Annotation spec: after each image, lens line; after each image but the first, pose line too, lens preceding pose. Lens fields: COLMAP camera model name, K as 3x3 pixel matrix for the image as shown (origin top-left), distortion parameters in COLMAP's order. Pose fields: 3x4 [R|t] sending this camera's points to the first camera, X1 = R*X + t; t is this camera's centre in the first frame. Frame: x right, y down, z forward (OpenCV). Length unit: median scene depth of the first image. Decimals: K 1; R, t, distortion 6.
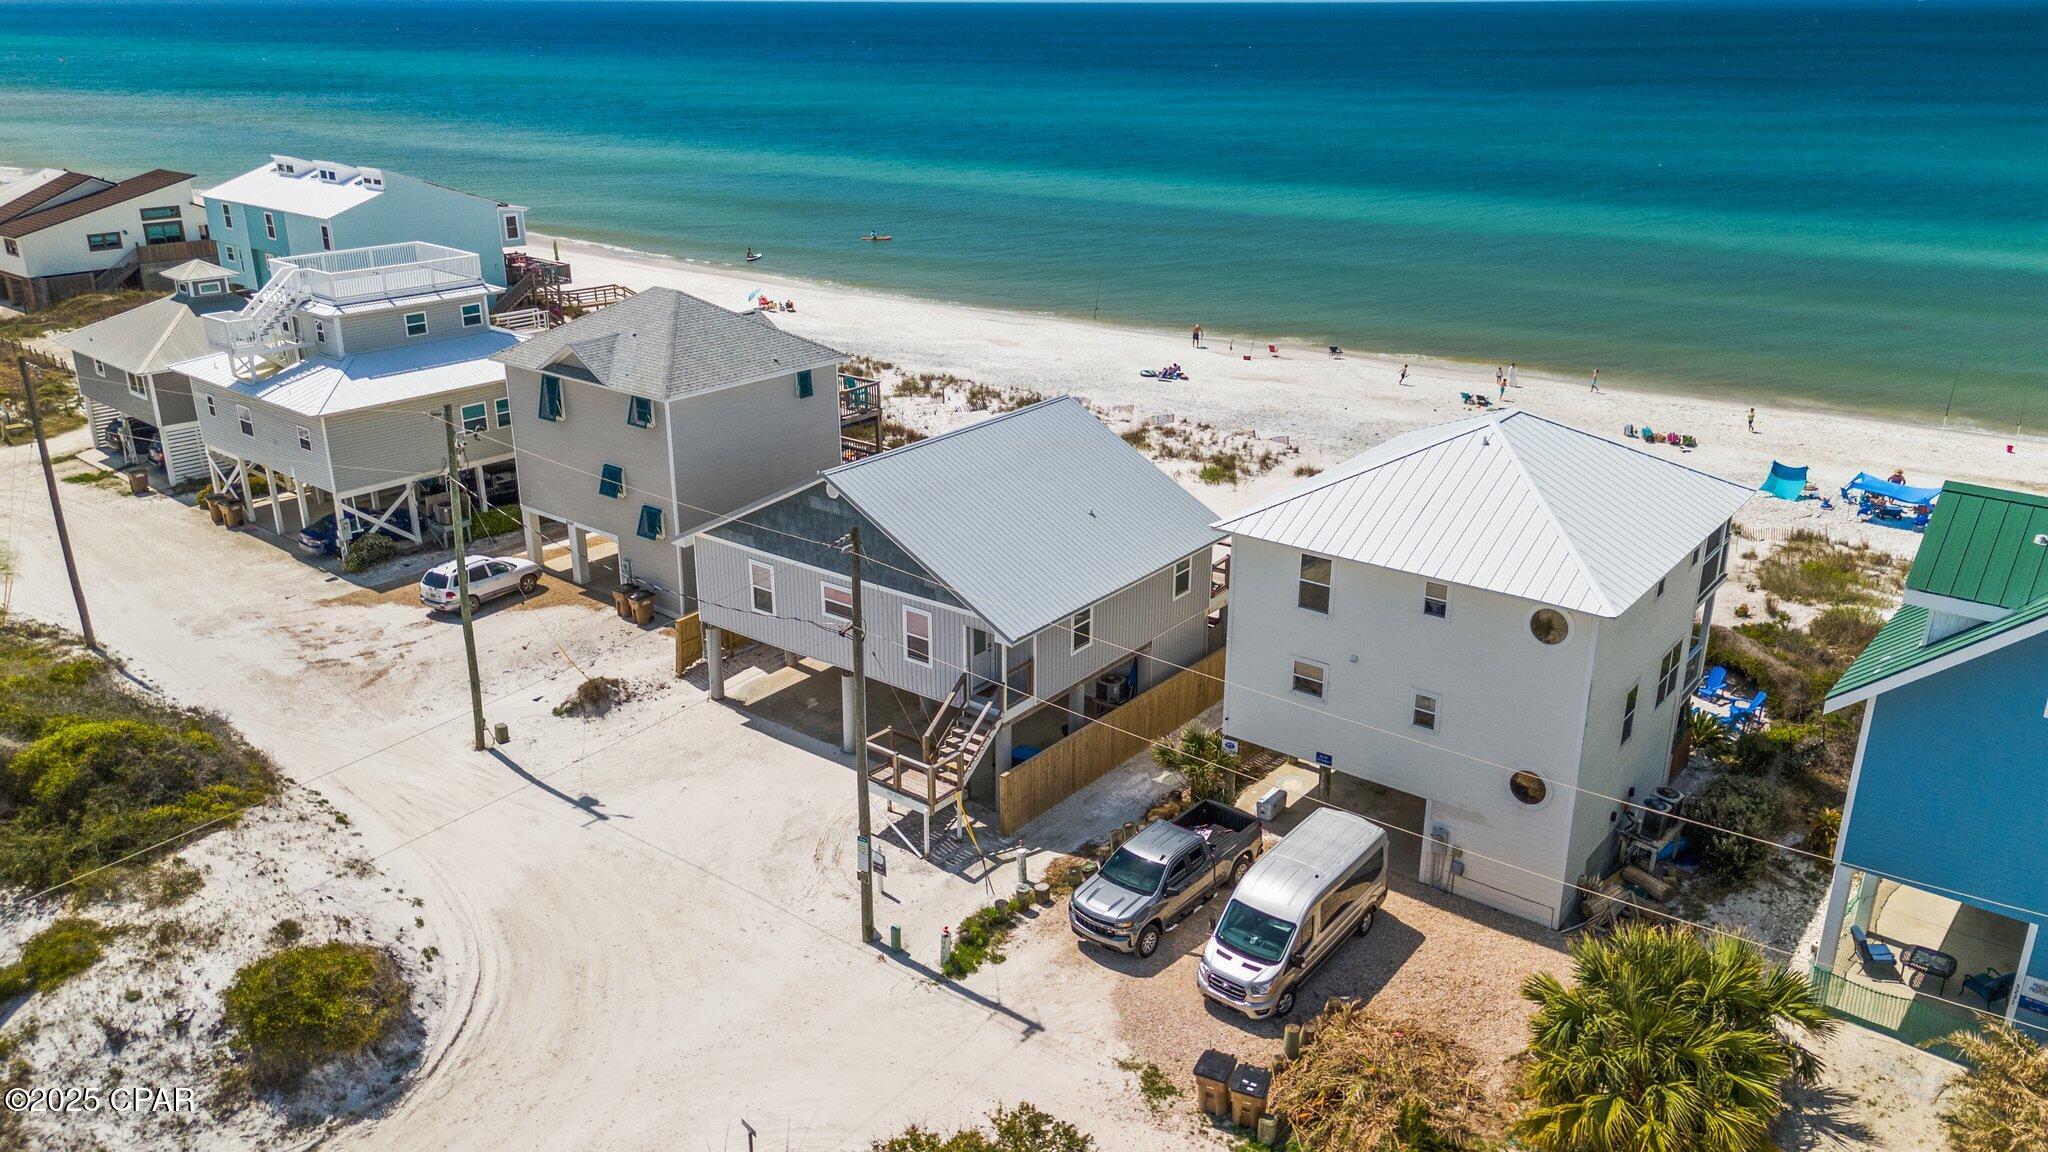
lens RADIAL K [[1524.7, 0, 1024.0], [0, 1524.7, 576.0], [0, 0, 1]] dist [0.071167, -0.065645]
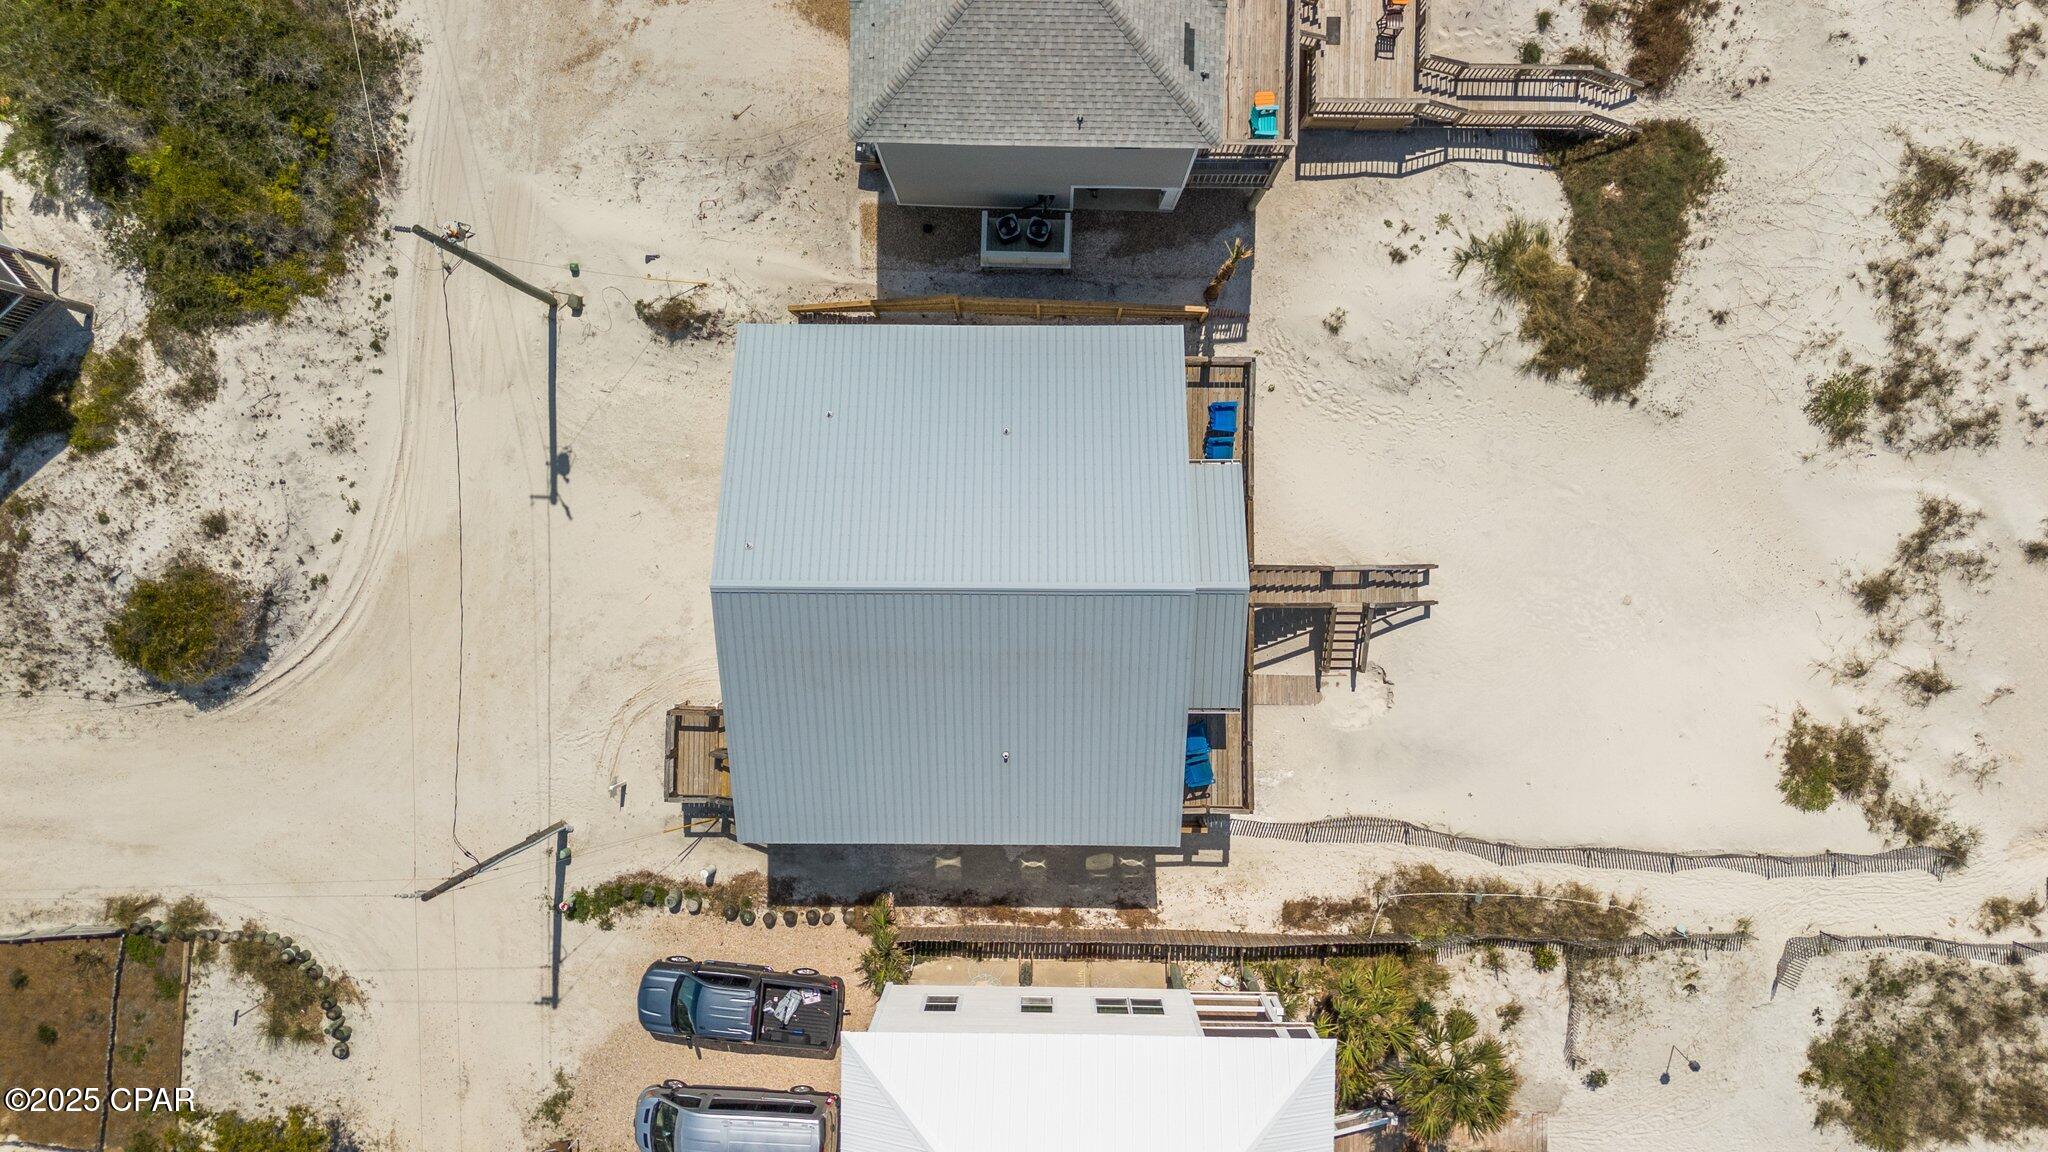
lens RADIAL K [[1524.7, 0, 1024.0], [0, 1524.7, 576.0], [0, 0, 1]] dist [0.071167, -0.065645]
pose [[0.607340, 0.794440, 0.001651, -0.037555], [-0.266169, 0.201524, 0.942625, -1.064944], [0.748527, -0.572933, 0.333849, 0.976827]]
